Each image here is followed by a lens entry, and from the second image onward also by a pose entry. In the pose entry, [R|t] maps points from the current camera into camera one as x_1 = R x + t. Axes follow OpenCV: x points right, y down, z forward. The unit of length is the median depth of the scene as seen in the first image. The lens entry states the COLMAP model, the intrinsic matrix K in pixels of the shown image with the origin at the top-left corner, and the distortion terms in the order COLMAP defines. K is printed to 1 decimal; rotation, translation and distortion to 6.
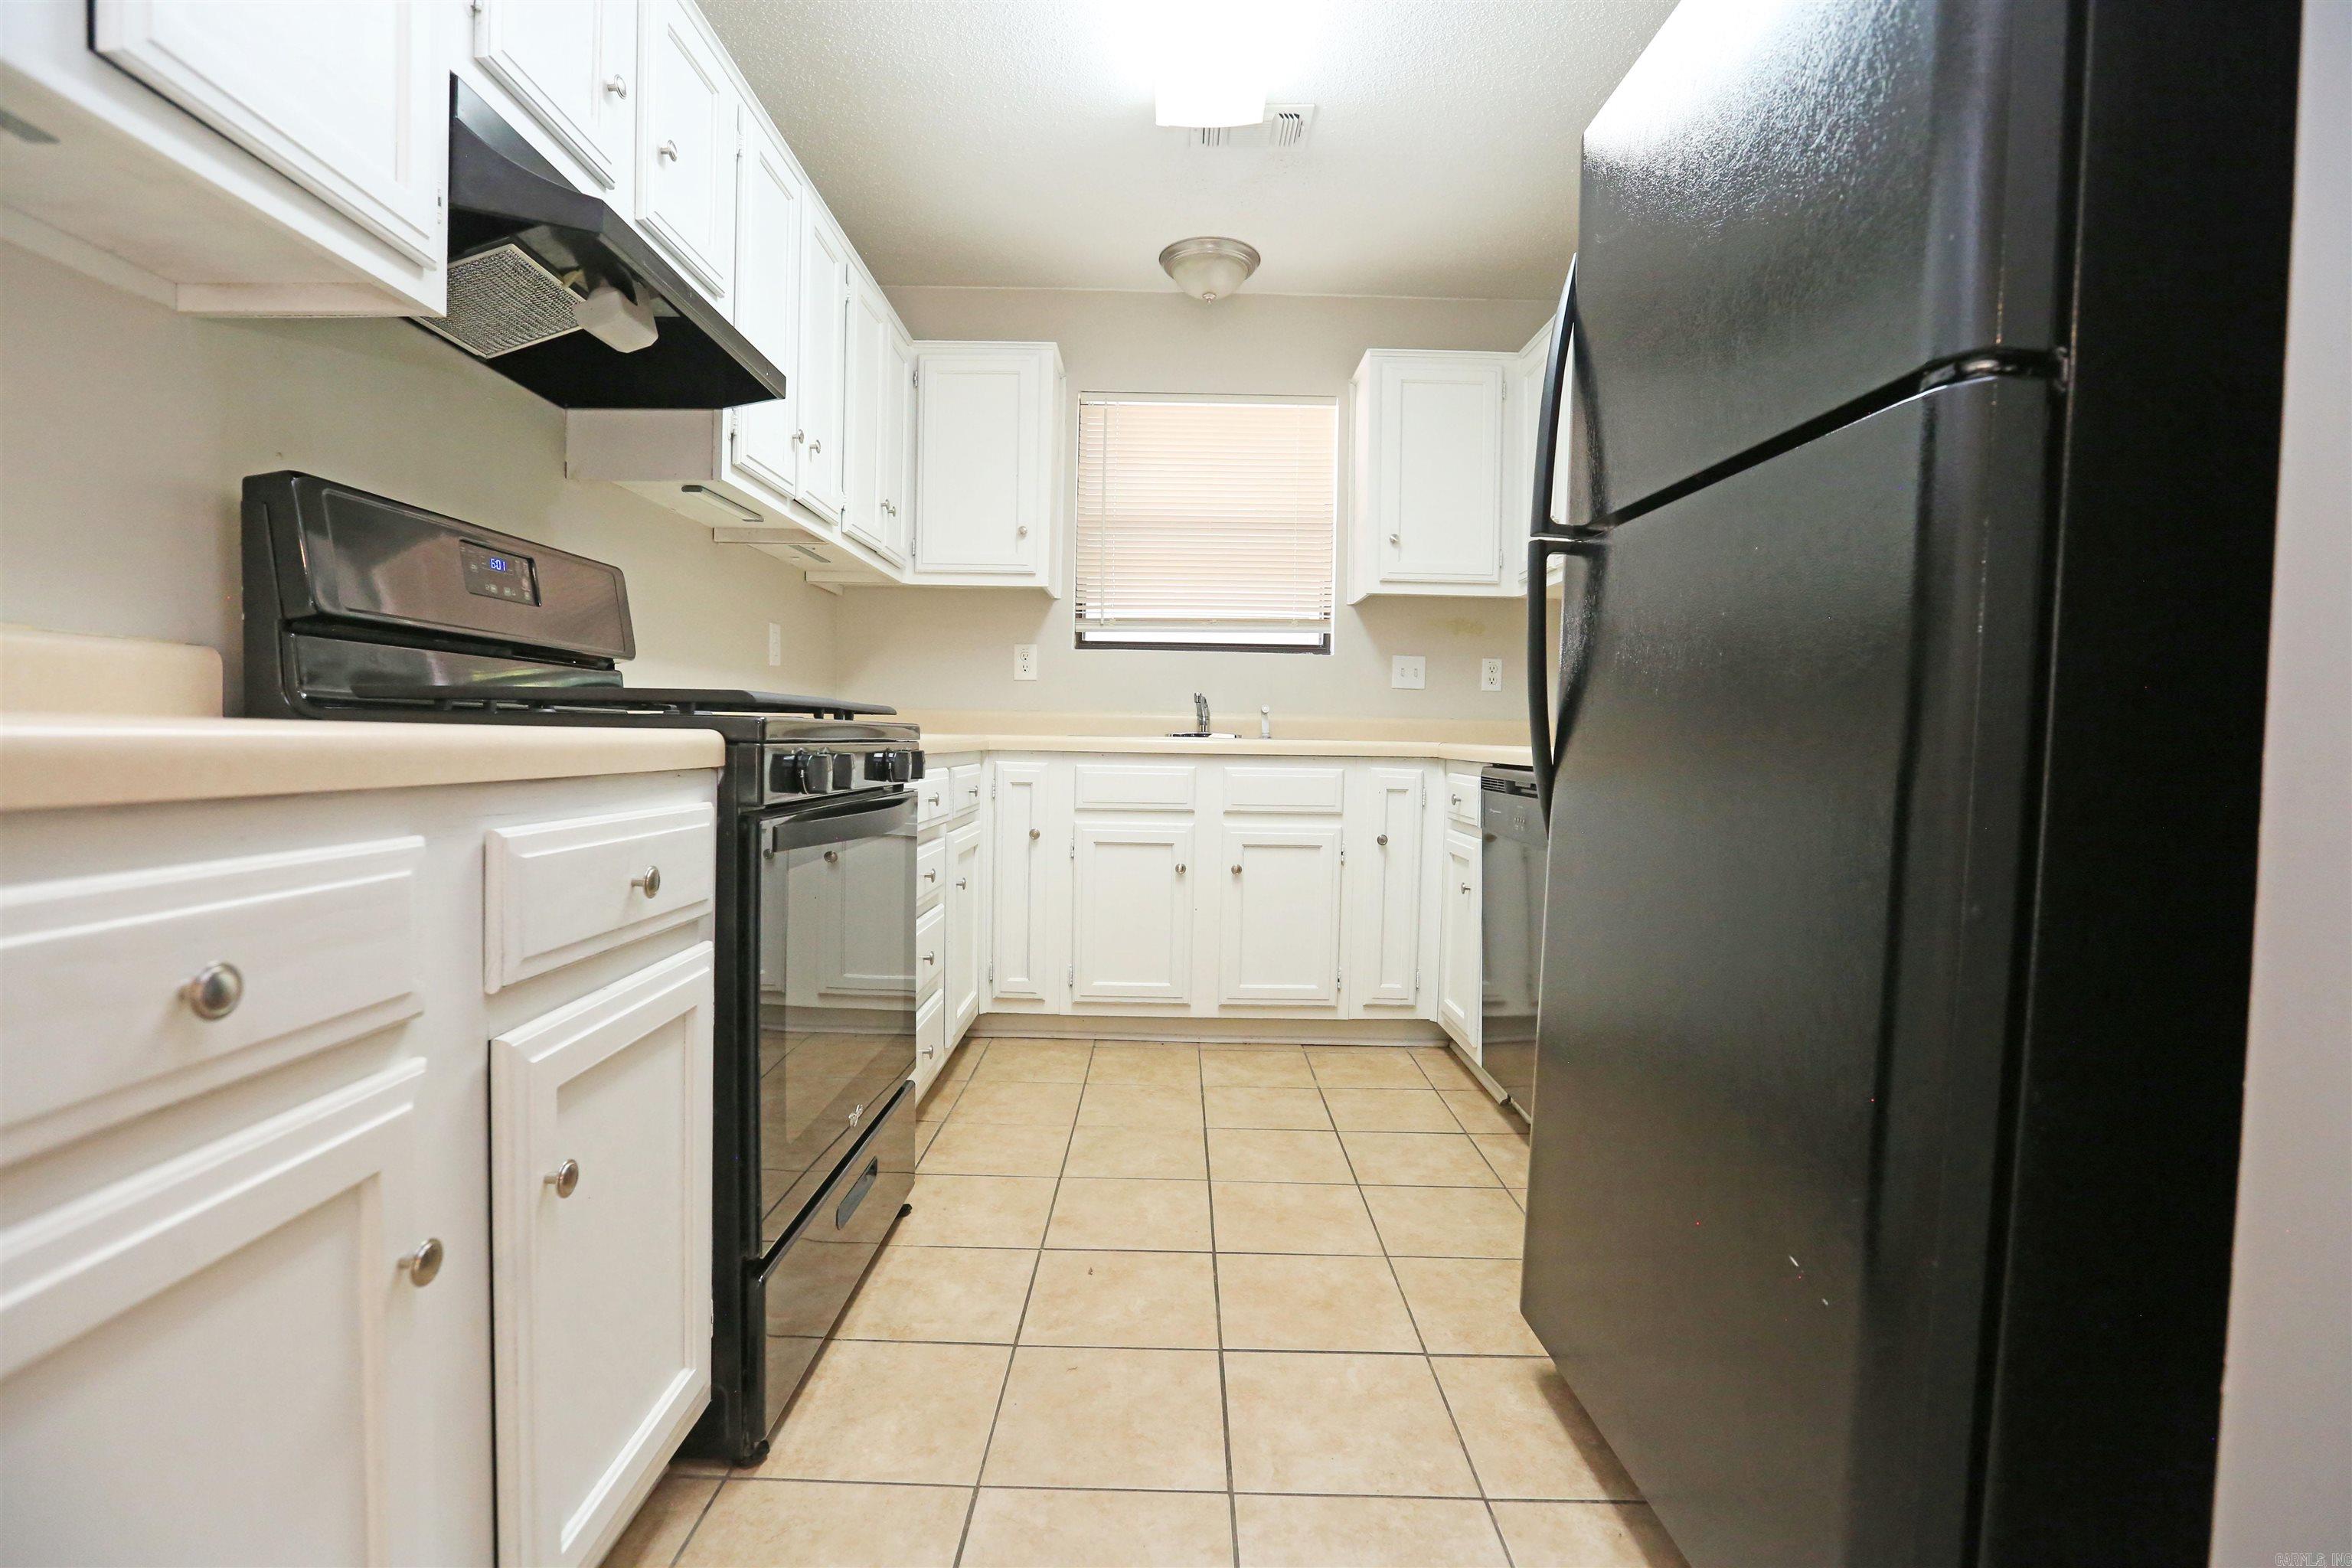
lens RADIAL K [[1066.3, 0, 1165.8], [0, 1066.3, 780.5], [0, 0, 1]] dist [-0.061372, 0.025111]
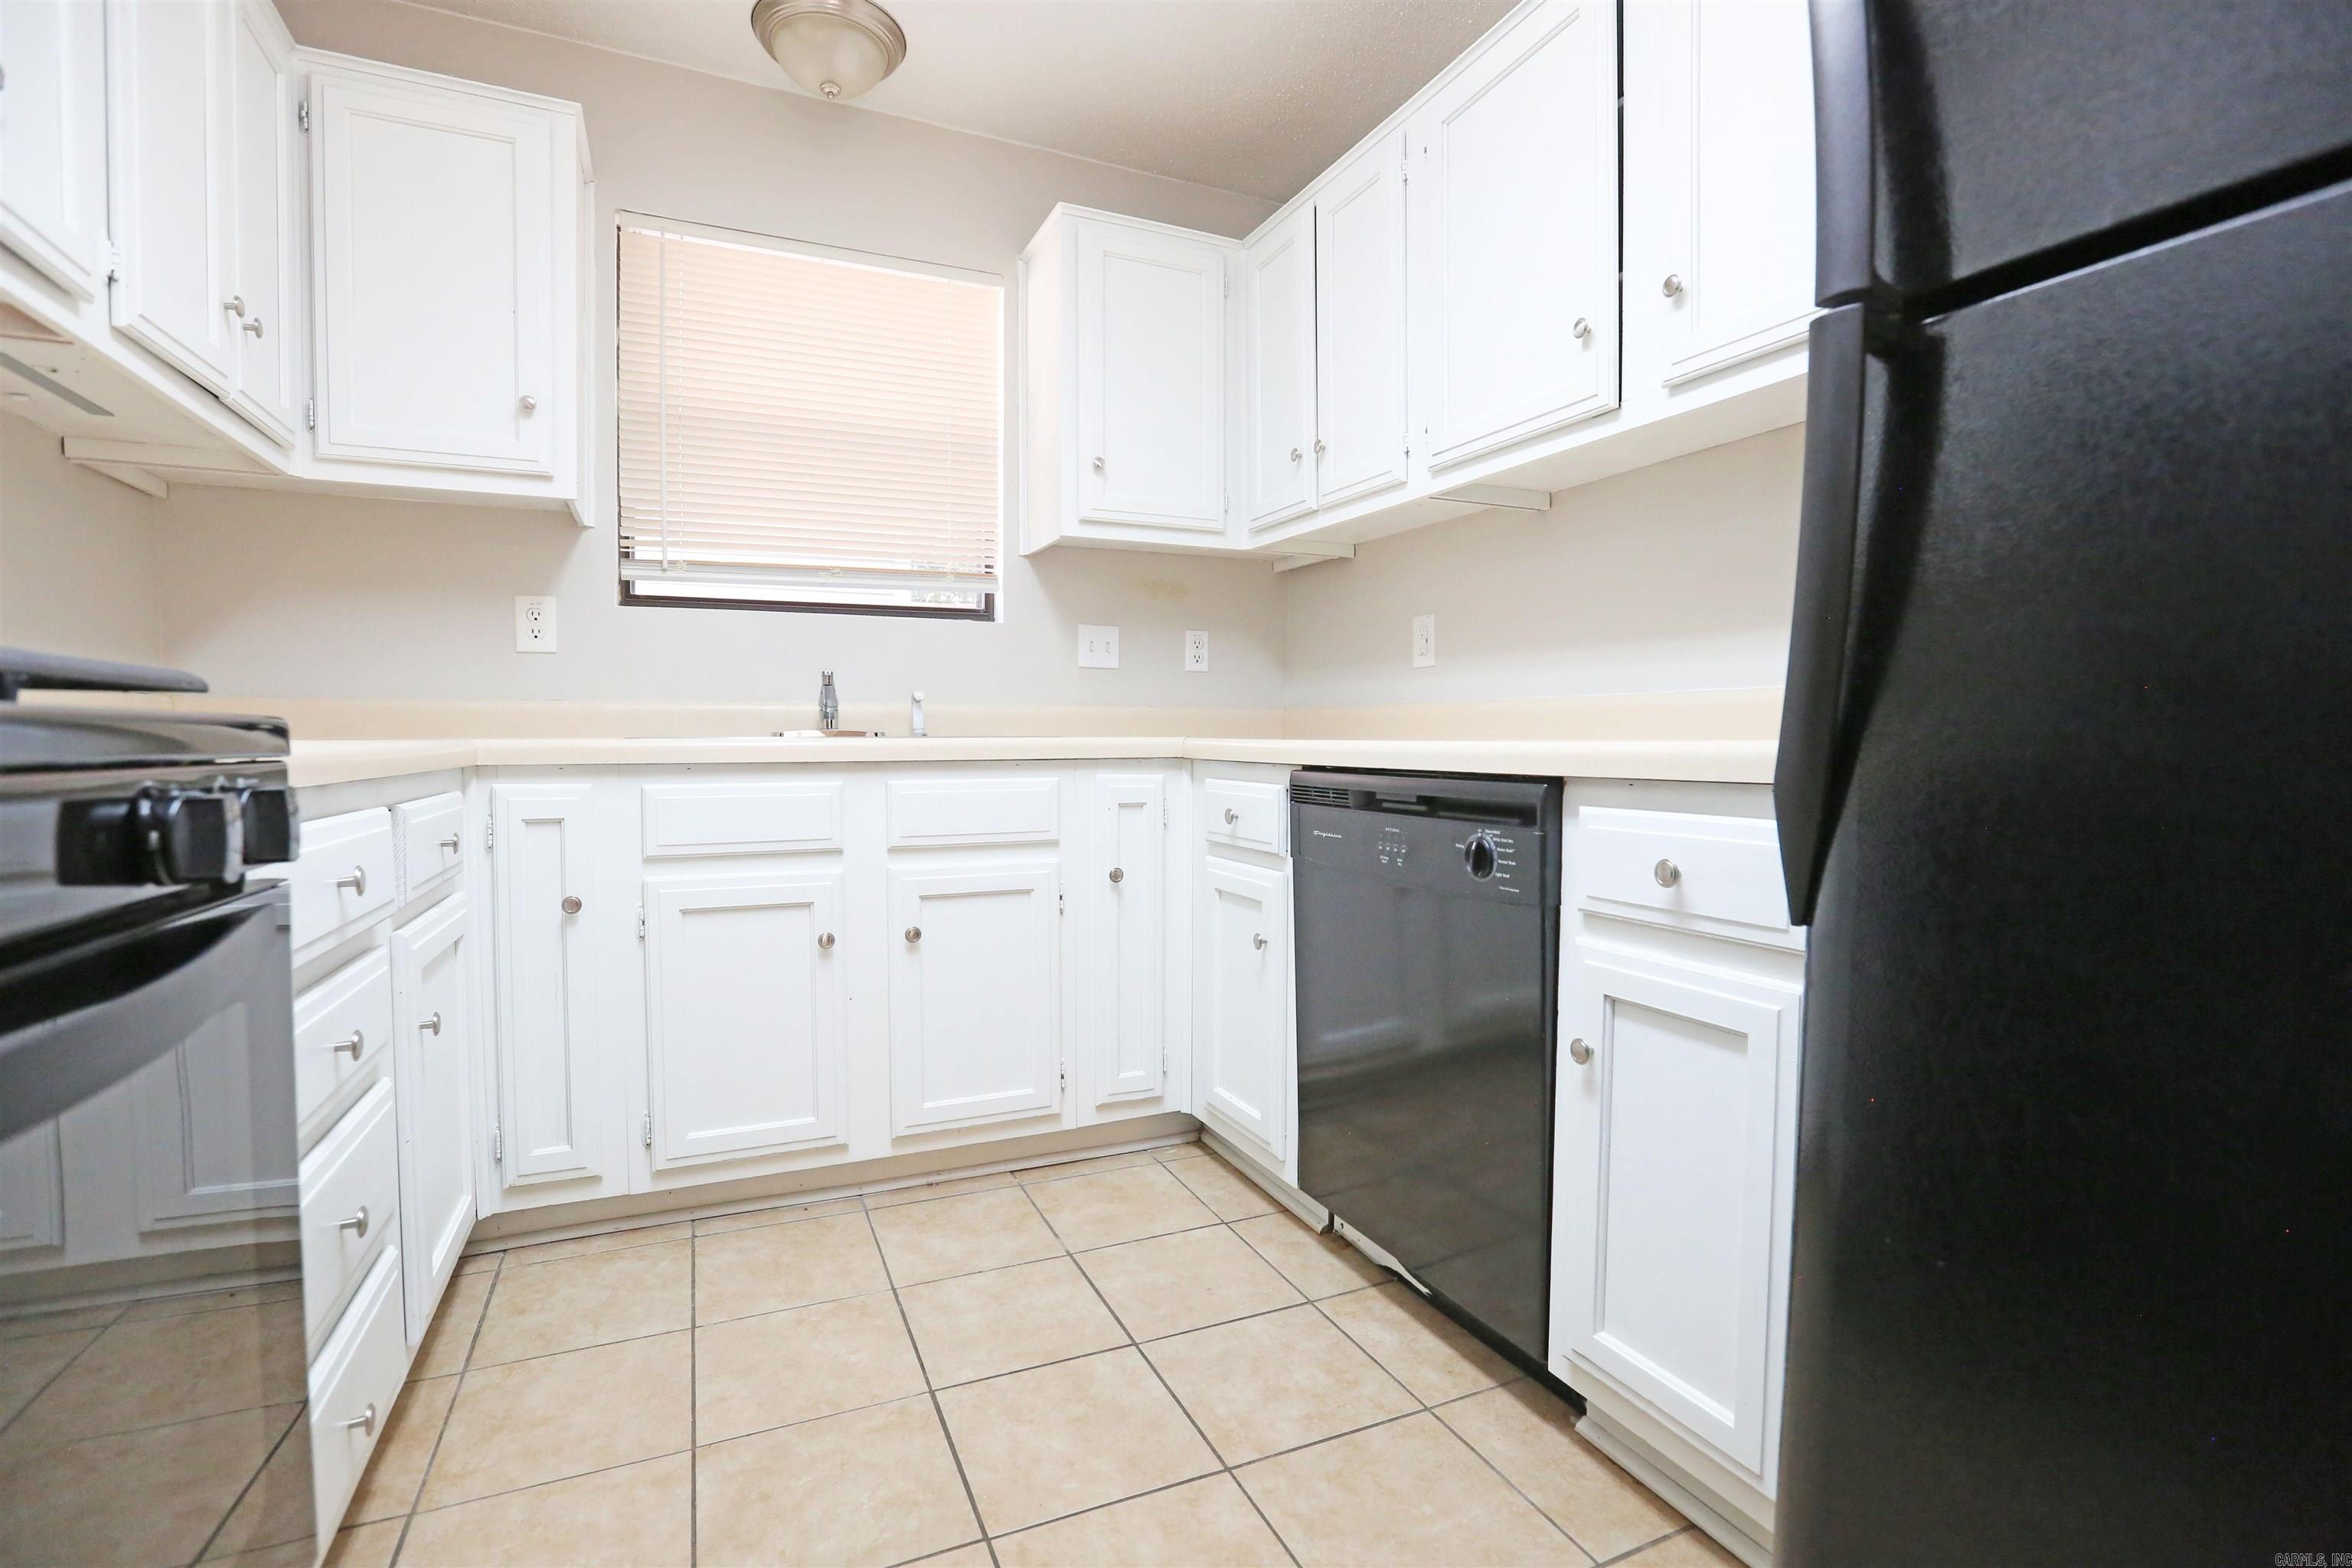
lens RADIAL K [[1066.3, 0, 1165.8], [0, 1066.3, 780.5], [0, 0, 1]] dist [-0.061372, 0.025111]
pose [[0.910146, -0.034281, 0.412867, -0.059516], [0.032190, 0.999409, 0.012022, -0.014984], [-0.413035, 0.002348, 0.910712, 0.328847]]
